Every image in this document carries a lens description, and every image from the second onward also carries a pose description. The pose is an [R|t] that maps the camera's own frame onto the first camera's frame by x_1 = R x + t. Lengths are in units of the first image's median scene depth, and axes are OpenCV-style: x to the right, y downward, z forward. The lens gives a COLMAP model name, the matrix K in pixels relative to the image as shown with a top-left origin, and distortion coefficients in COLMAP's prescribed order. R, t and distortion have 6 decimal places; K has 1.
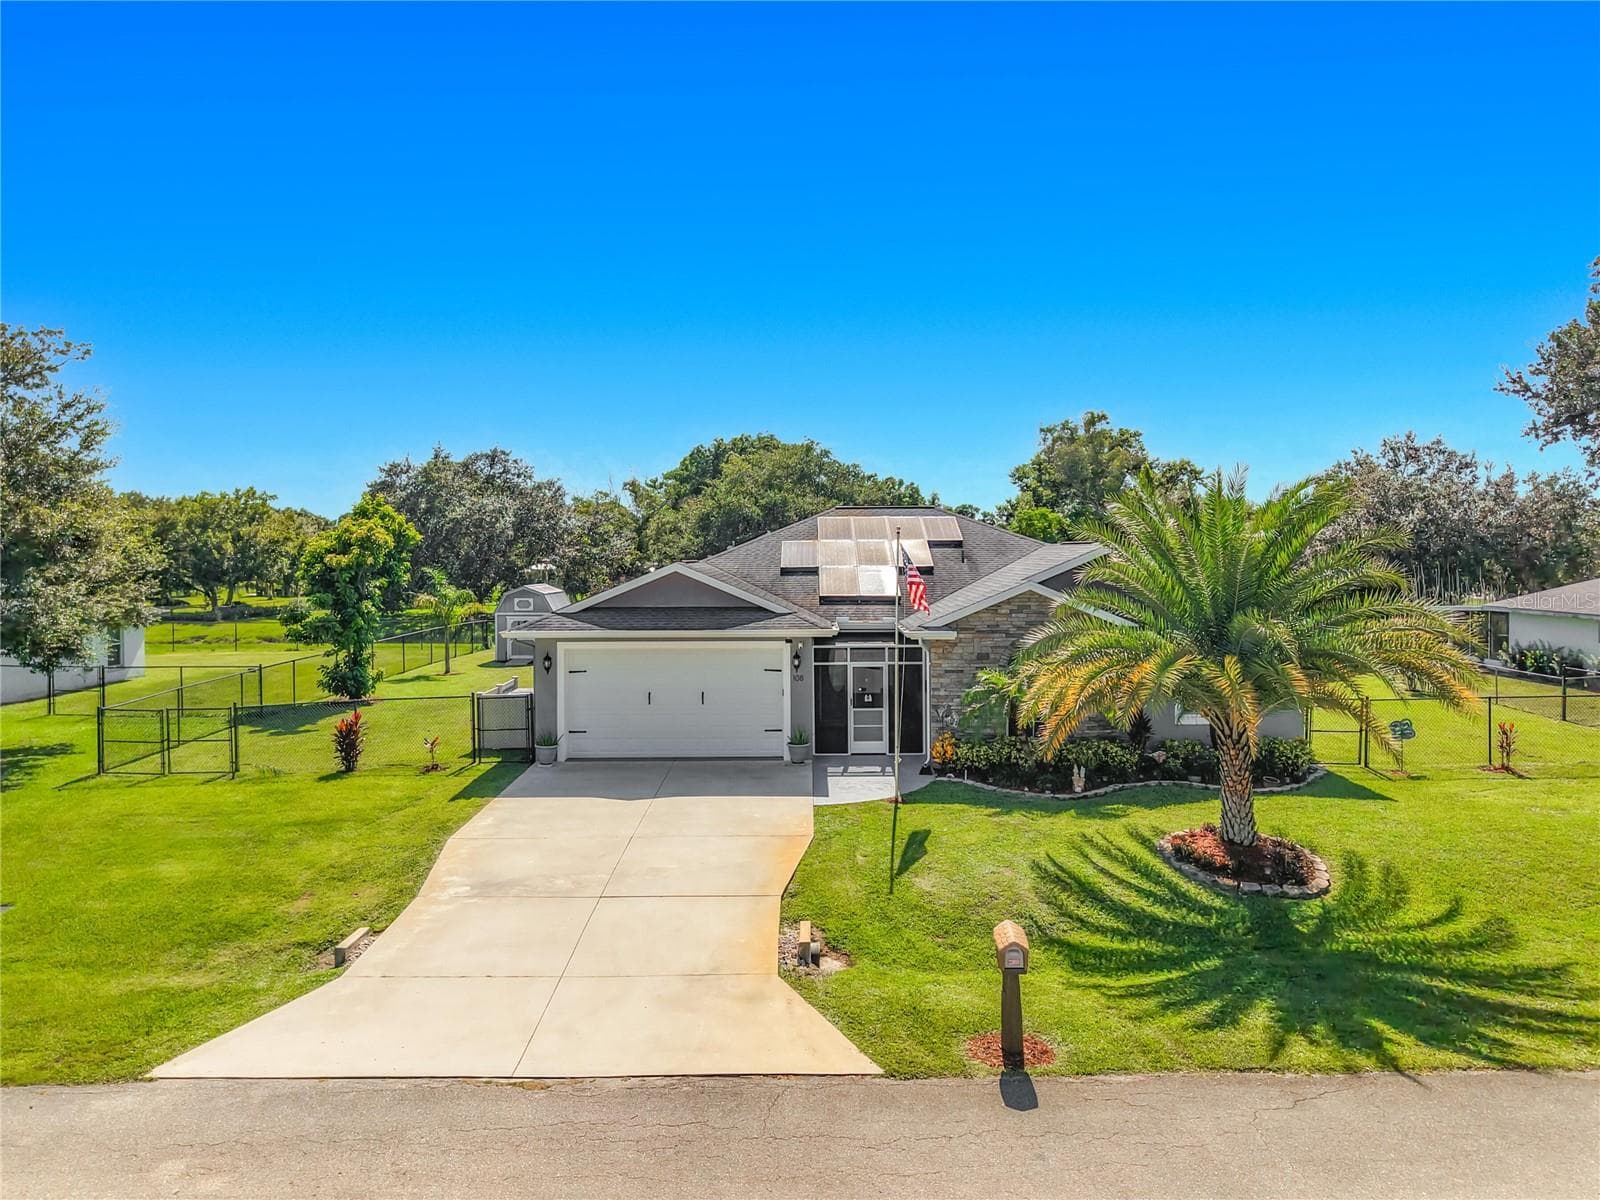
lens RADIAL K [[1081.5, 0, 802.2], [0, 1081.5, 589.8], [0, 0, 1]] dist [0.040345, -0.048130]
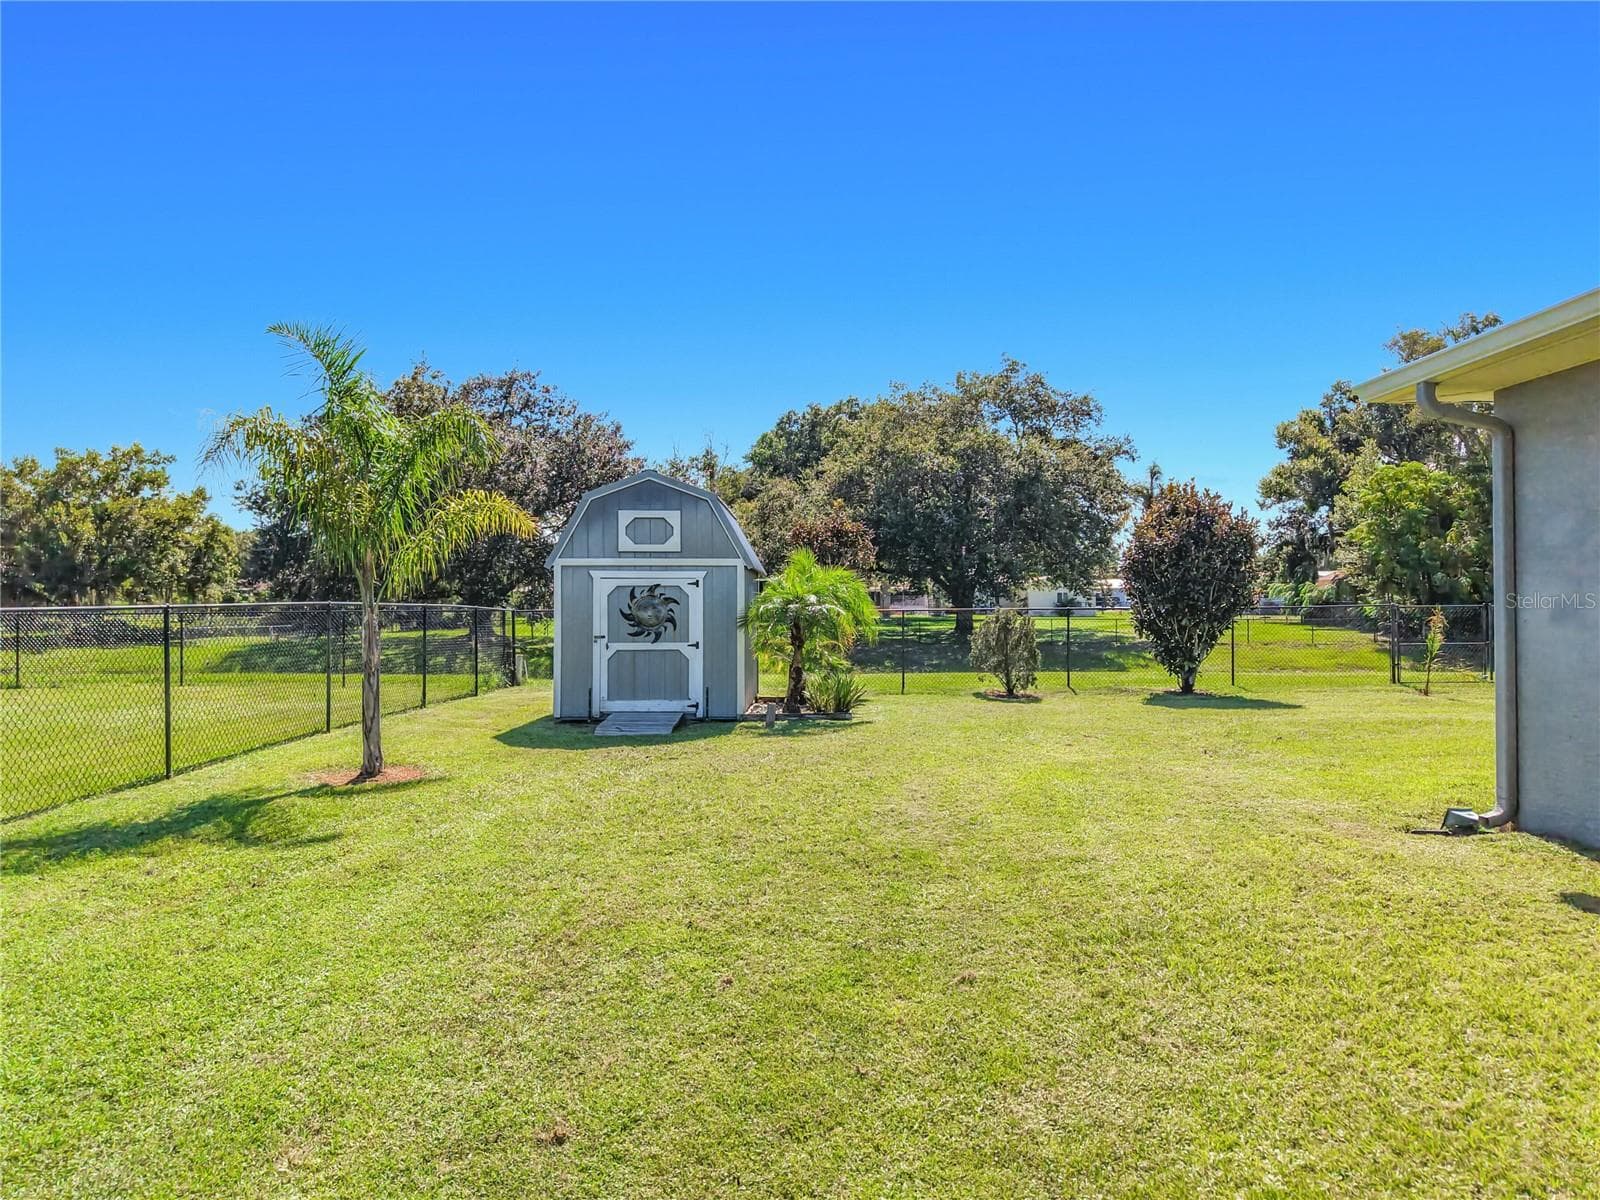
lens RADIAL K [[1078.3, 0, 802.2], [0, 1078.3, 613.9], [0, 0, 1]] dist [0.118498, -0.185635]
pose [[0.999981, -0.002886, -0.005469, -0.424889], [0.002777, 0.999799, -0.019833, 0.084614], [0.005525, 0.019817, 0.999788, 1.405932]]
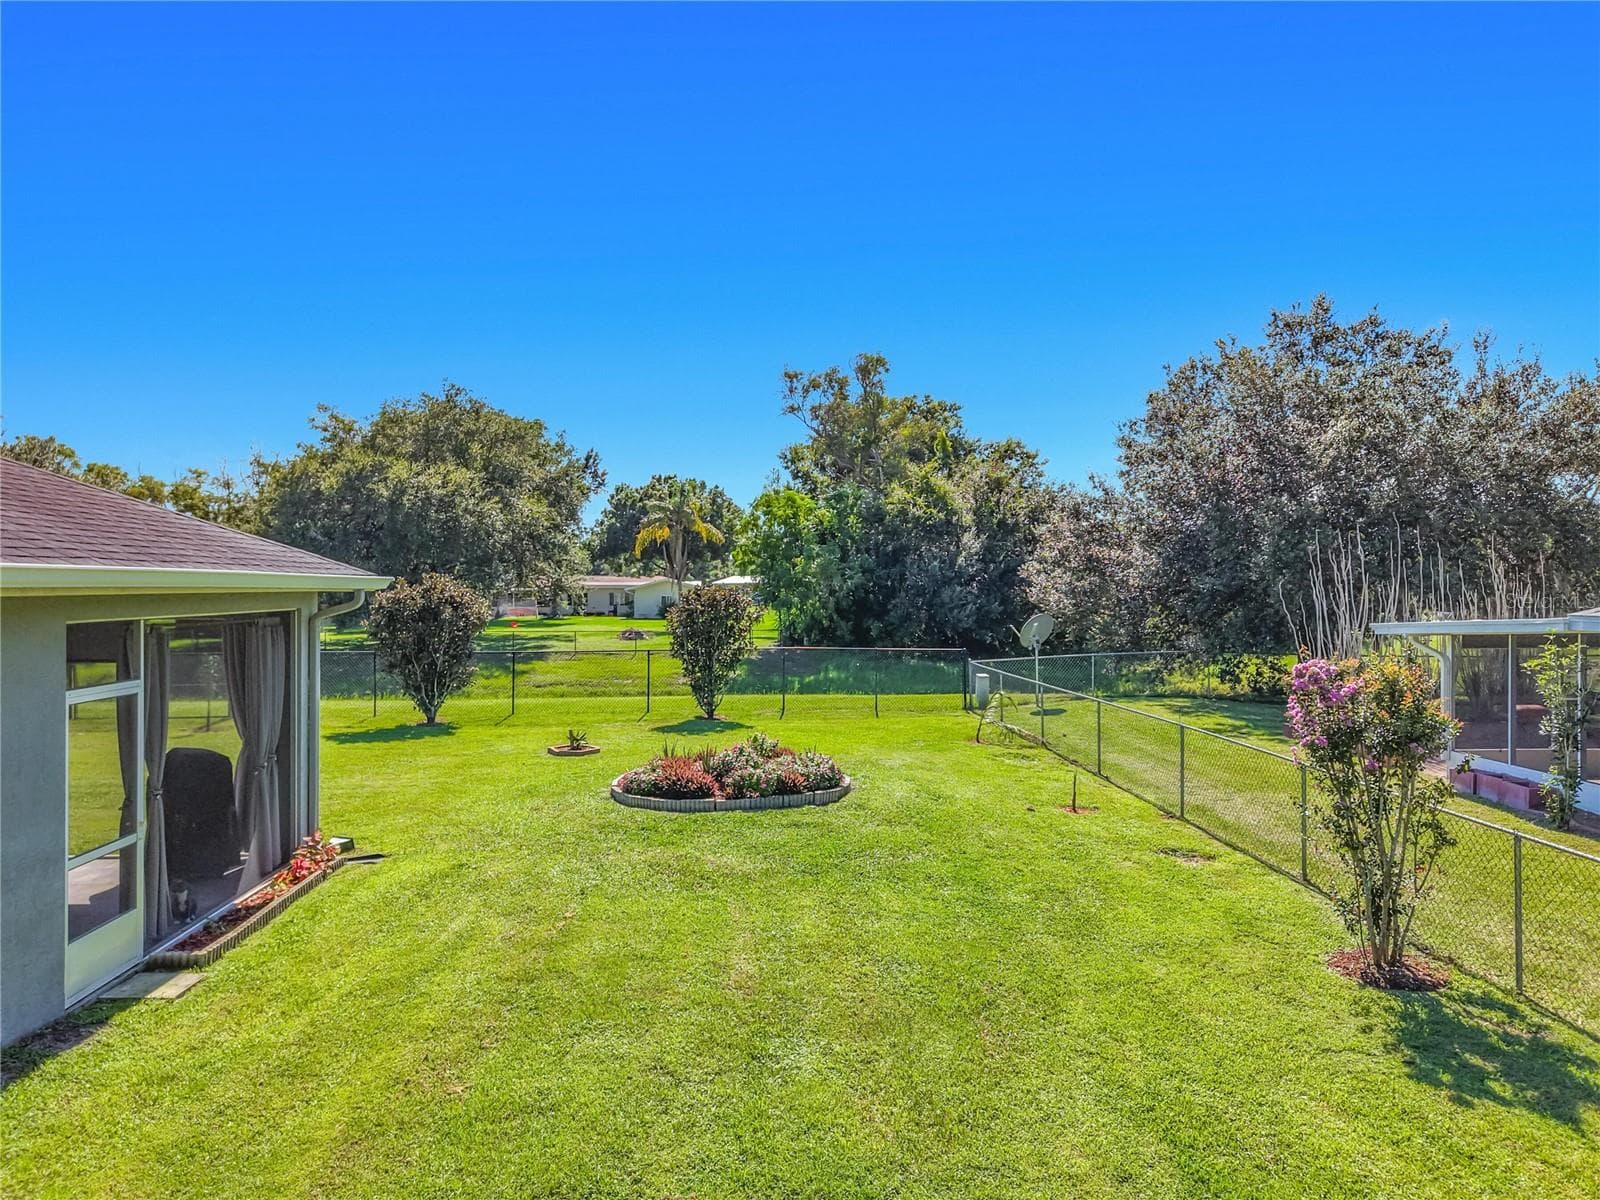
lens RADIAL K [[1059.5, 0, 826.8], [0, 1059.5, 604.7], [0, 0, 1]] dist [0.035243, -0.001687]
pose [[0.994942, 0.004515, 0.100353, 0.635437], [-0.002455, 0.999784, -0.020640, 0.032415], [-0.100424, 0.020290, 0.994738, 1.210506]]
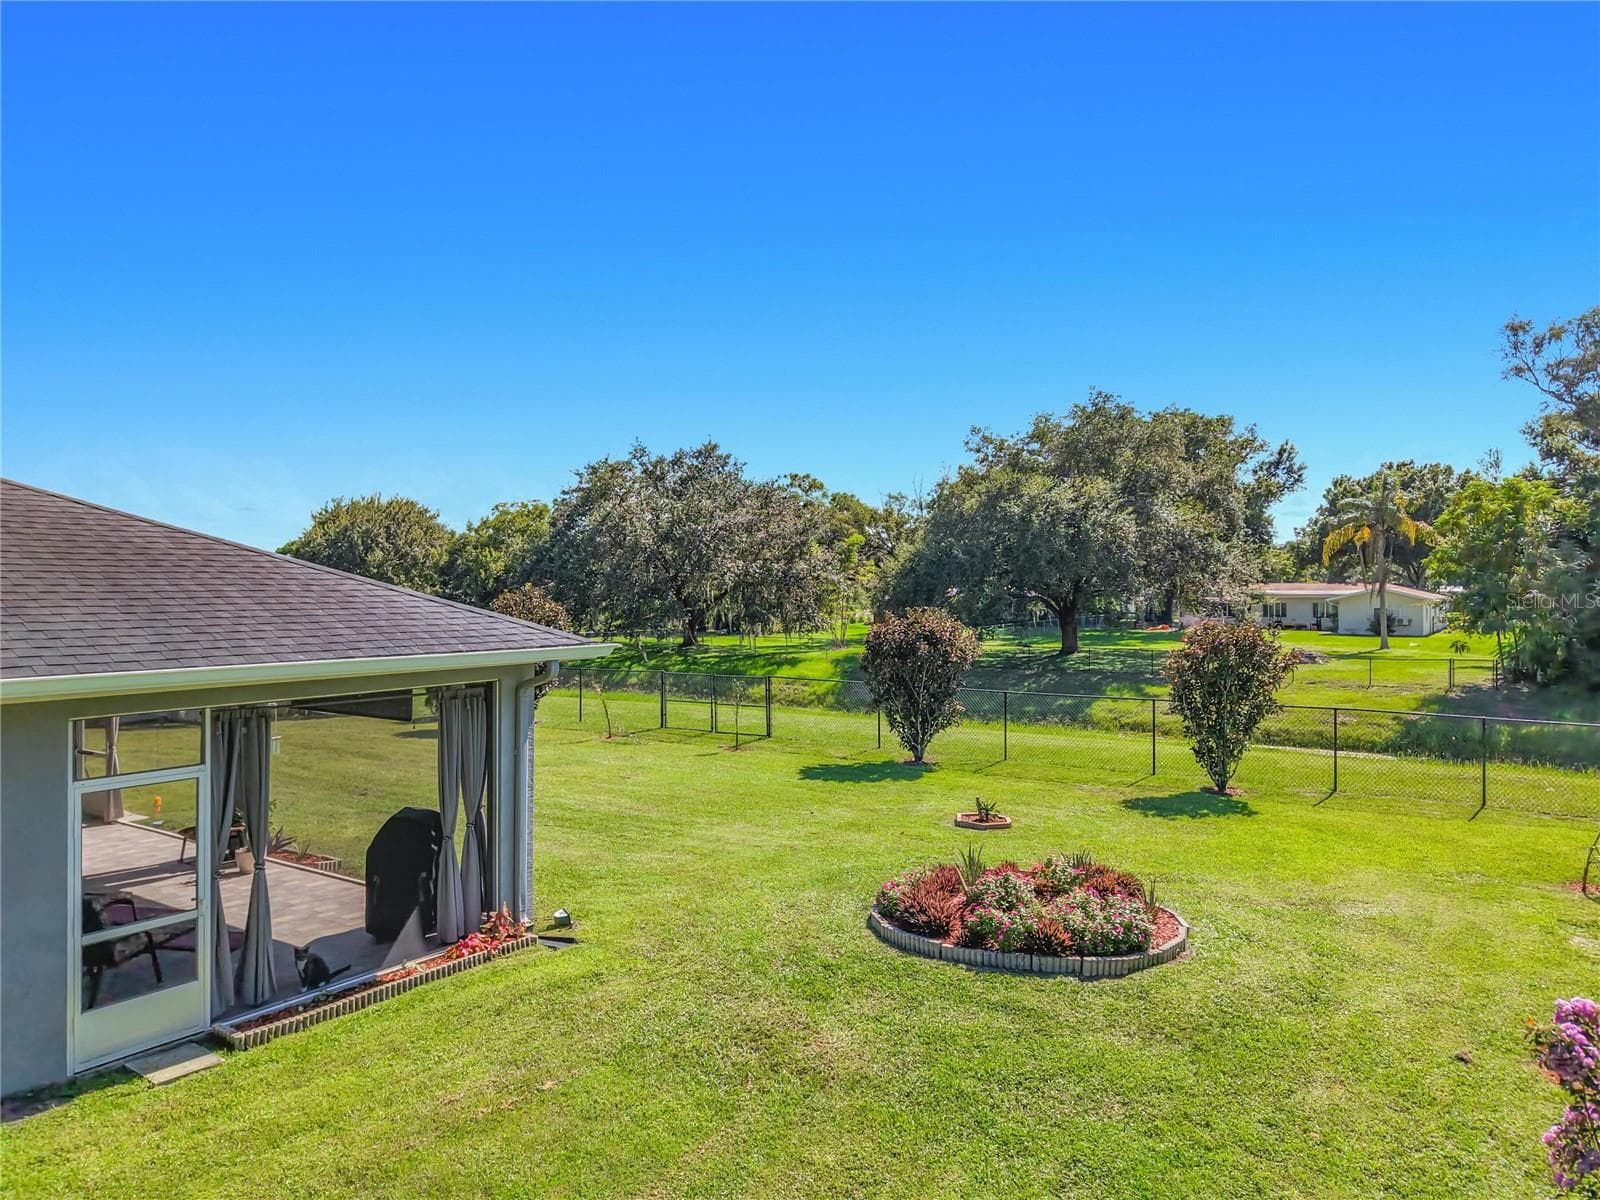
lens RADIAL K [[1081.5, 0, 802.2], [0, 1081.5, 589.8], [0, 0, 1]] dist [0.040345, -0.048130]
pose [[0.833299, 0.003773, -0.552809, 0.806833], [-0.022819, 0.999359, -0.027575, -0.000655], [0.552351, 0.035593, 0.832851, 1.357888]]
